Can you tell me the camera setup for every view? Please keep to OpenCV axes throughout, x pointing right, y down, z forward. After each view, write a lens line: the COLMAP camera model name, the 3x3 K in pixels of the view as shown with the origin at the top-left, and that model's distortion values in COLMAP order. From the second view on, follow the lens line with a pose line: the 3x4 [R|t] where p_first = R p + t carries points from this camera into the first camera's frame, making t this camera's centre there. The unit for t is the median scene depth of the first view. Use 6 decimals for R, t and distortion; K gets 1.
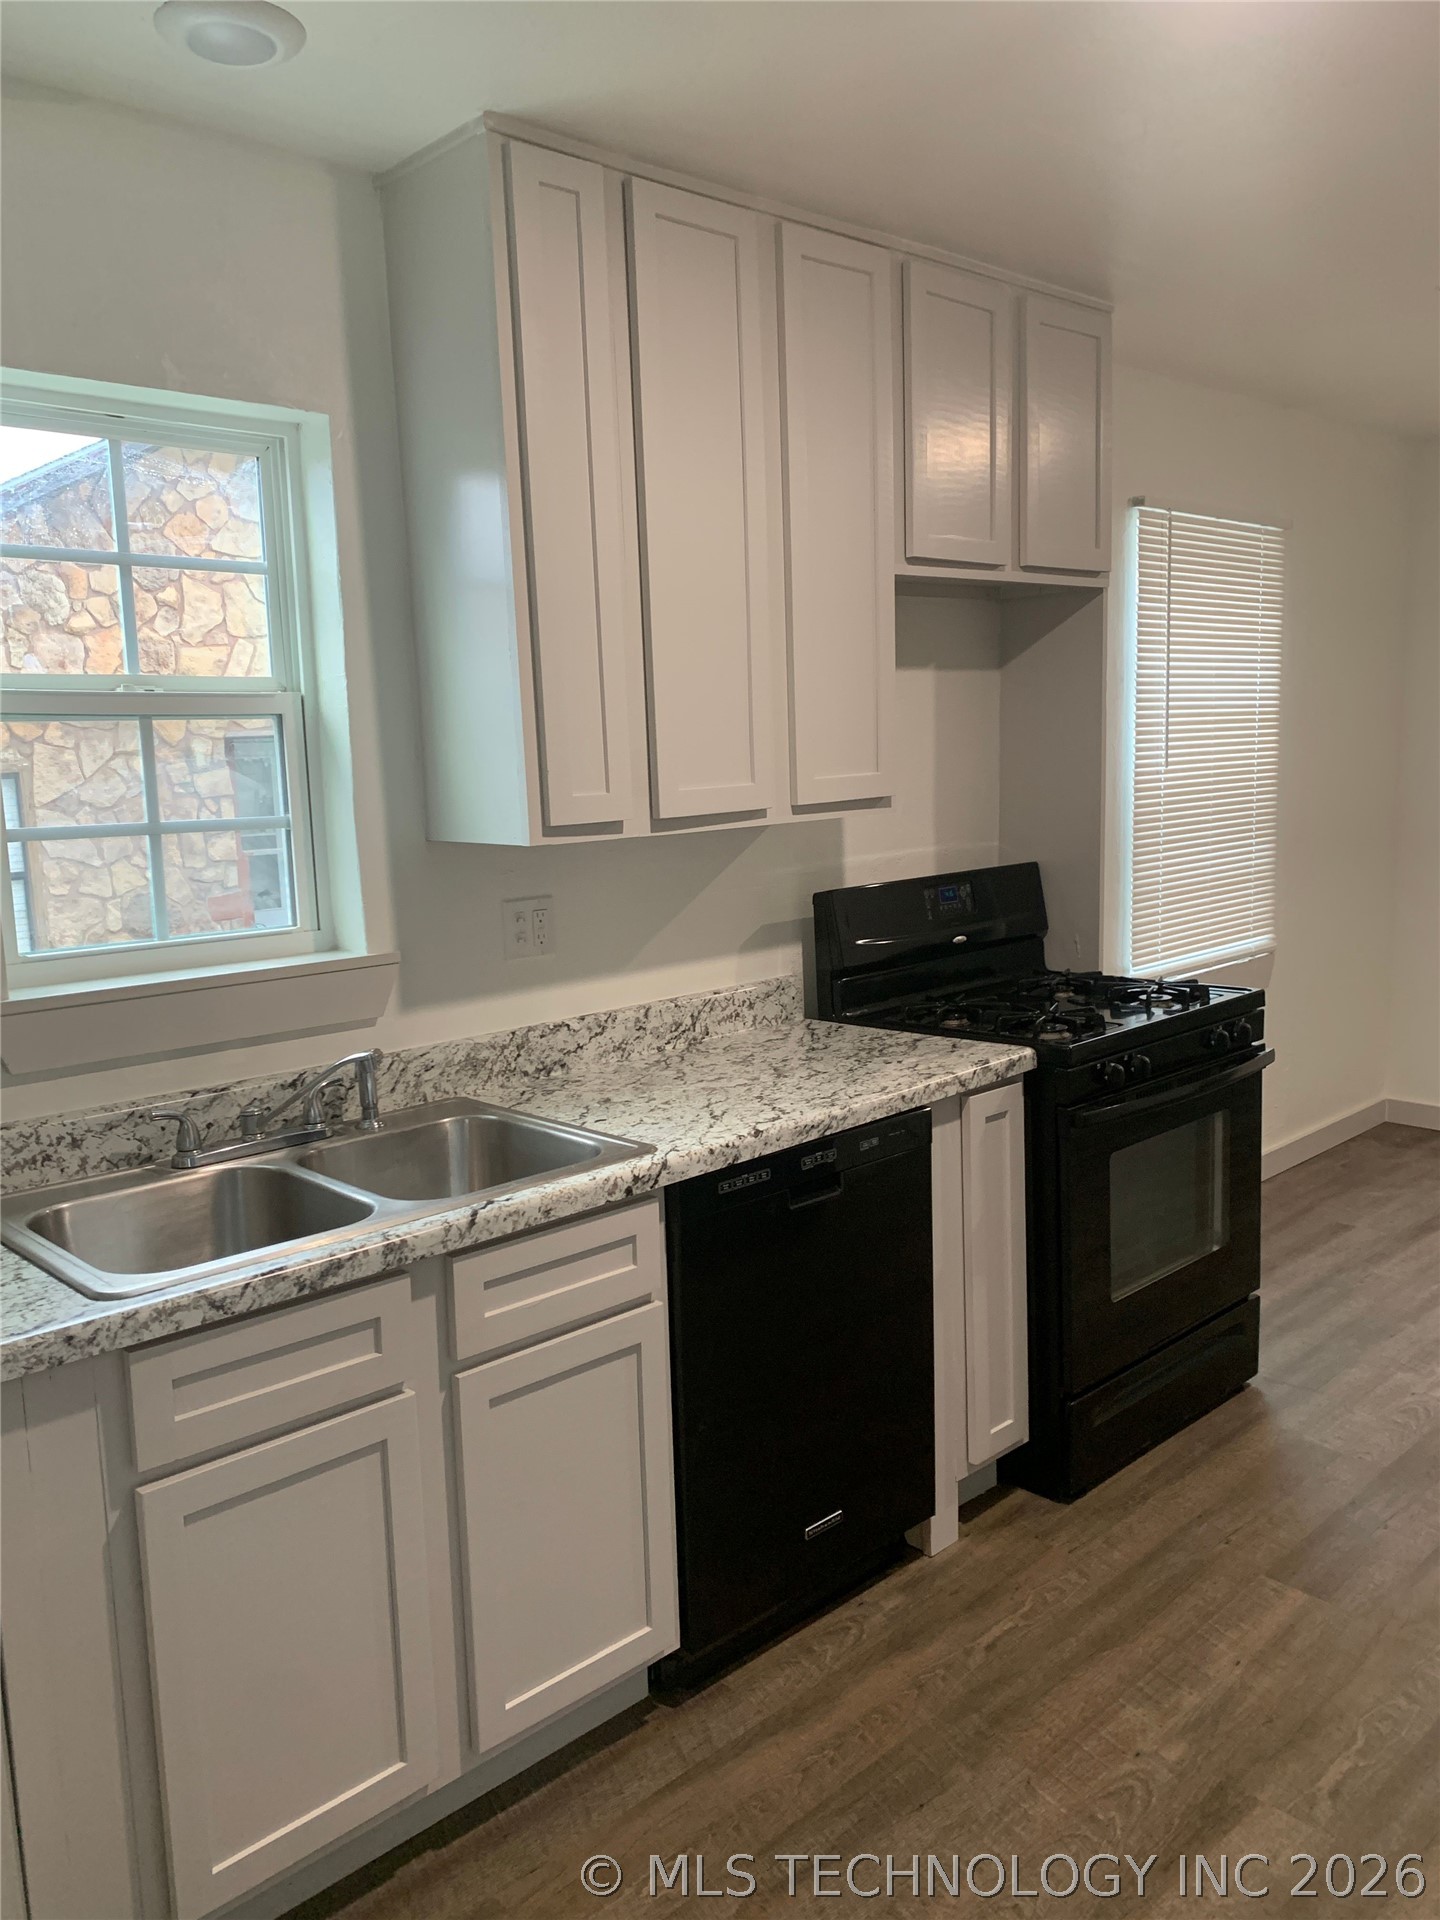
lens RADIAL K [[1479.4, 0, 724.2], [0, 1479.4, 961.6], [0, 0, 1]] dist [0.032954, -0.016807]
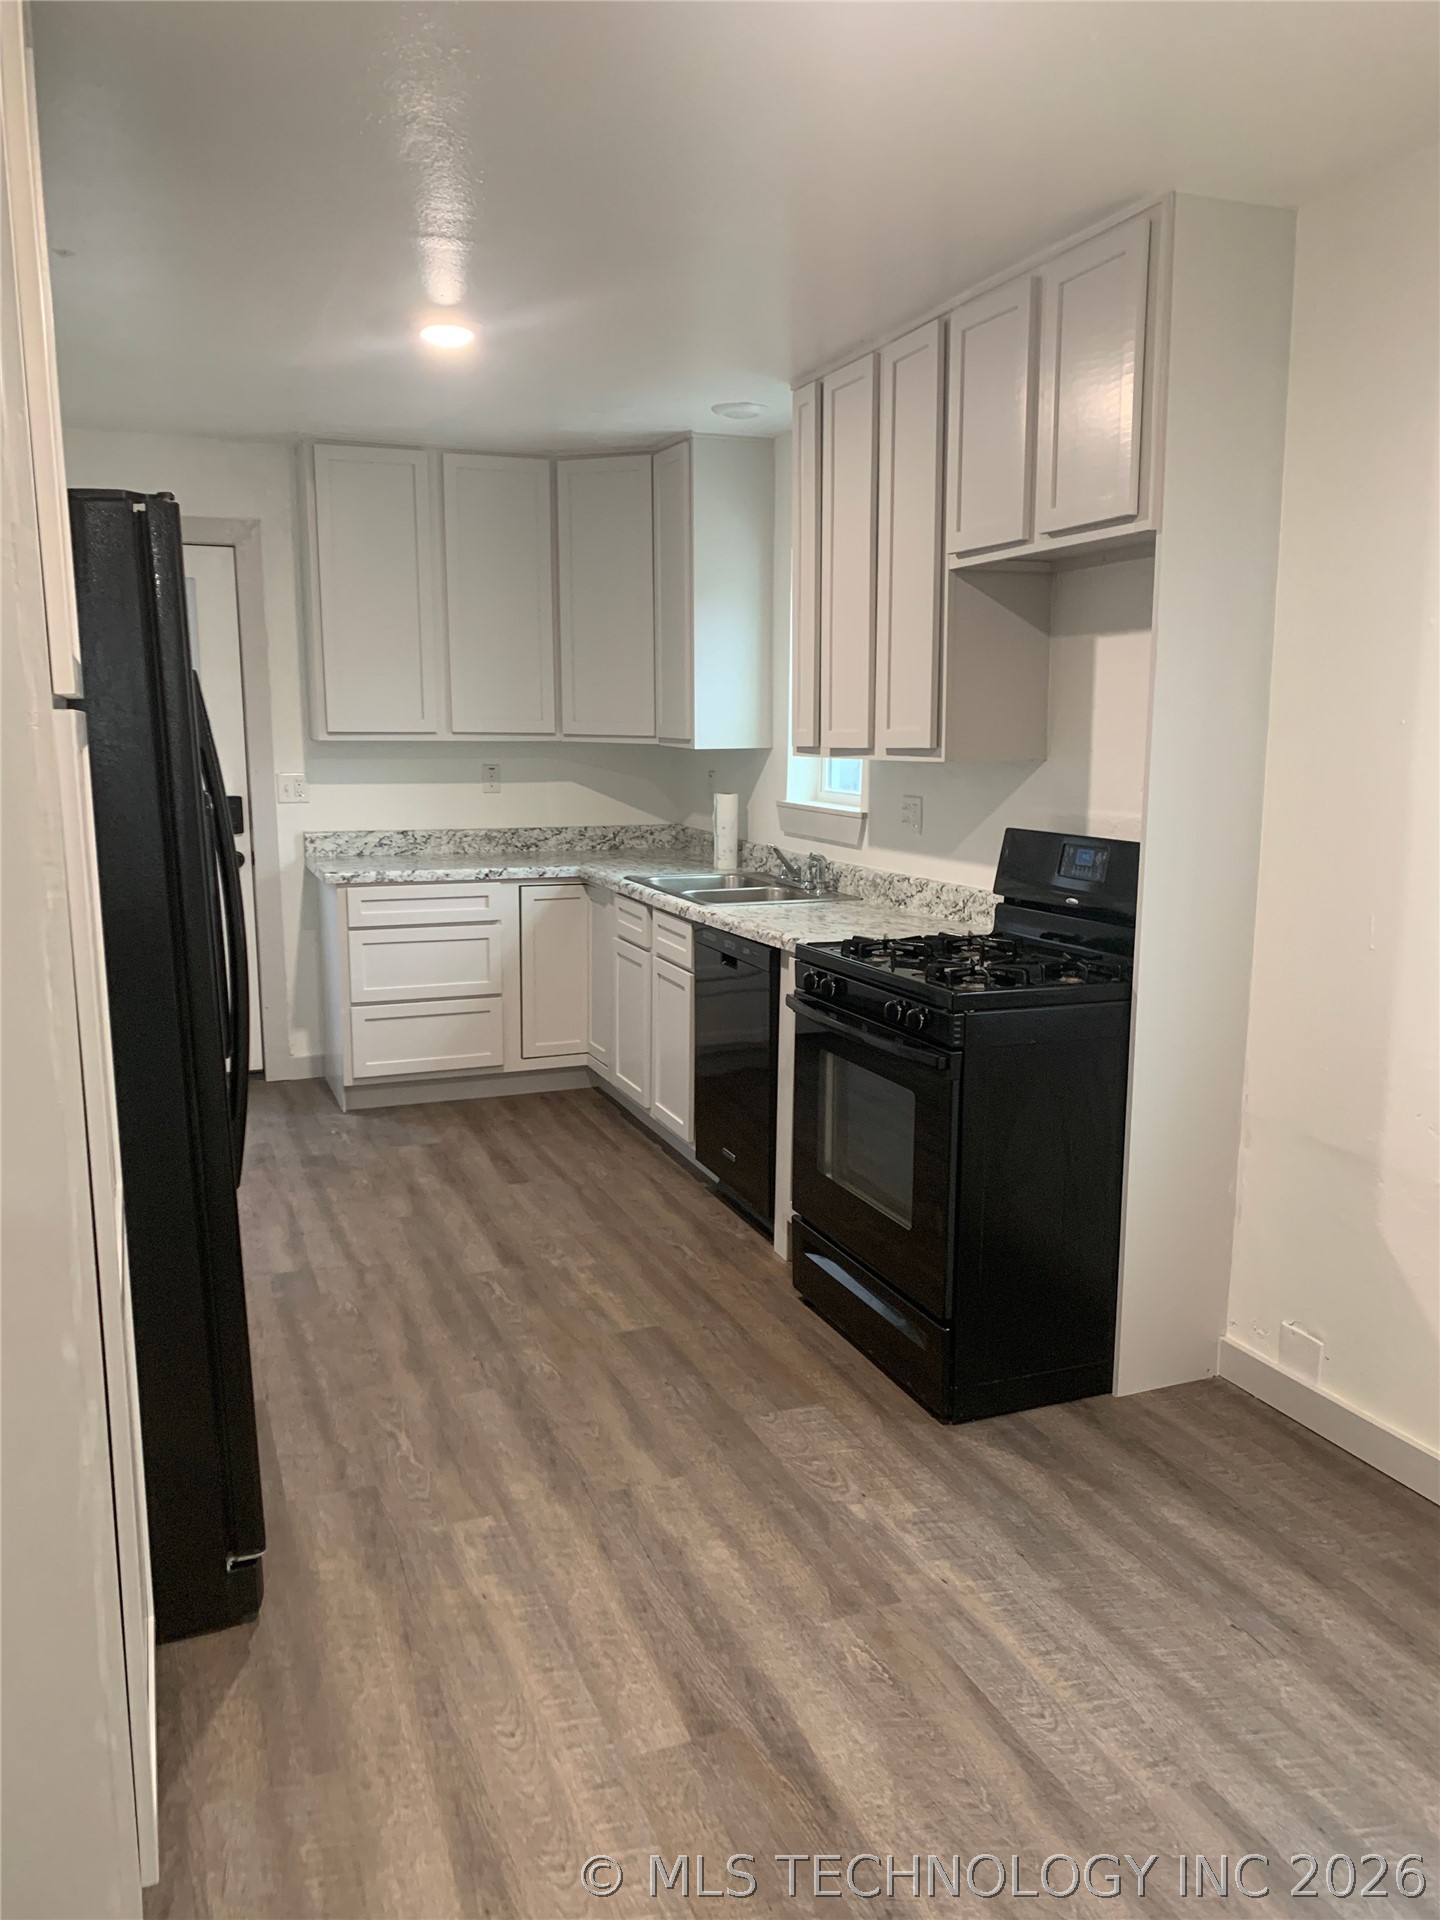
lens RADIAL K [[1479.4, 0, 720.8], [0, 1479.4, 959.2], [0, 0, 1]] dist [0.032954, -0.016807]
pose [[-0.382557, 0.184487, -0.905326, 1.456738], [-0.110725, 0.963646, 0.243159, -0.244070], [0.917273, 0.193264, -0.348222, 1.405795]]
